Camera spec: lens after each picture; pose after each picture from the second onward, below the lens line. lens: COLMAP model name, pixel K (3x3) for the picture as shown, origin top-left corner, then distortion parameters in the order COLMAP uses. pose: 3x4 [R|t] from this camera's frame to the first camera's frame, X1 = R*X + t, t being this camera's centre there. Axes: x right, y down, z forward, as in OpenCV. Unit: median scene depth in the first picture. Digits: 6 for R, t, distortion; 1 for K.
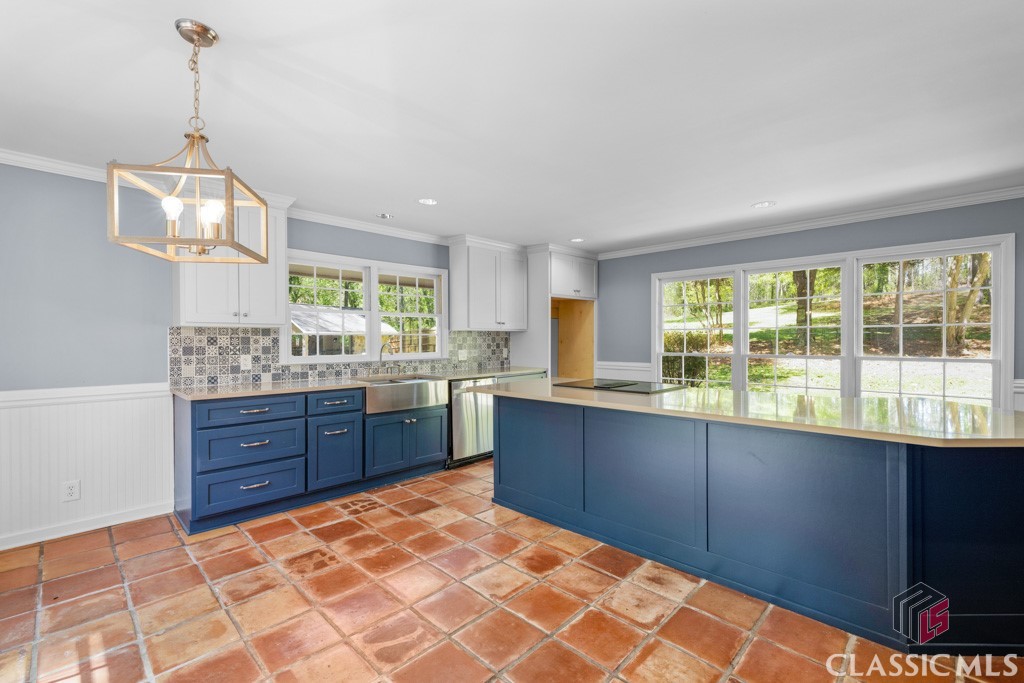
lens RADIAL K [[442.7, 0, 513.1], [0, 442.7, 343.2], [0, 0, 1]] dist [0.002148, -0.000273]
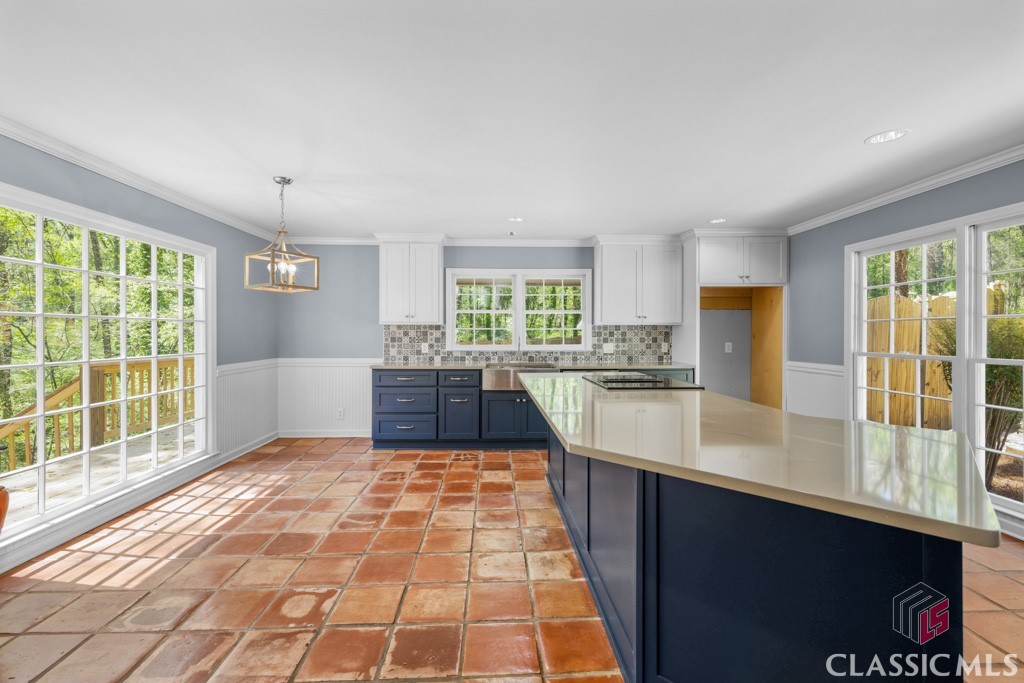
lens RADIAL K [[442.7, 0, 510.4], [0, 442.7, 335.6], [0, 0, 1]] dist [0.002148, -0.000273]
pose [[0.726077, 0.006912, -0.687579, 0.635493], [-0.009671, 0.999953, -0.000160, -0.001213], [0.687546, 0.006766, 0.726110, 0.111955]]
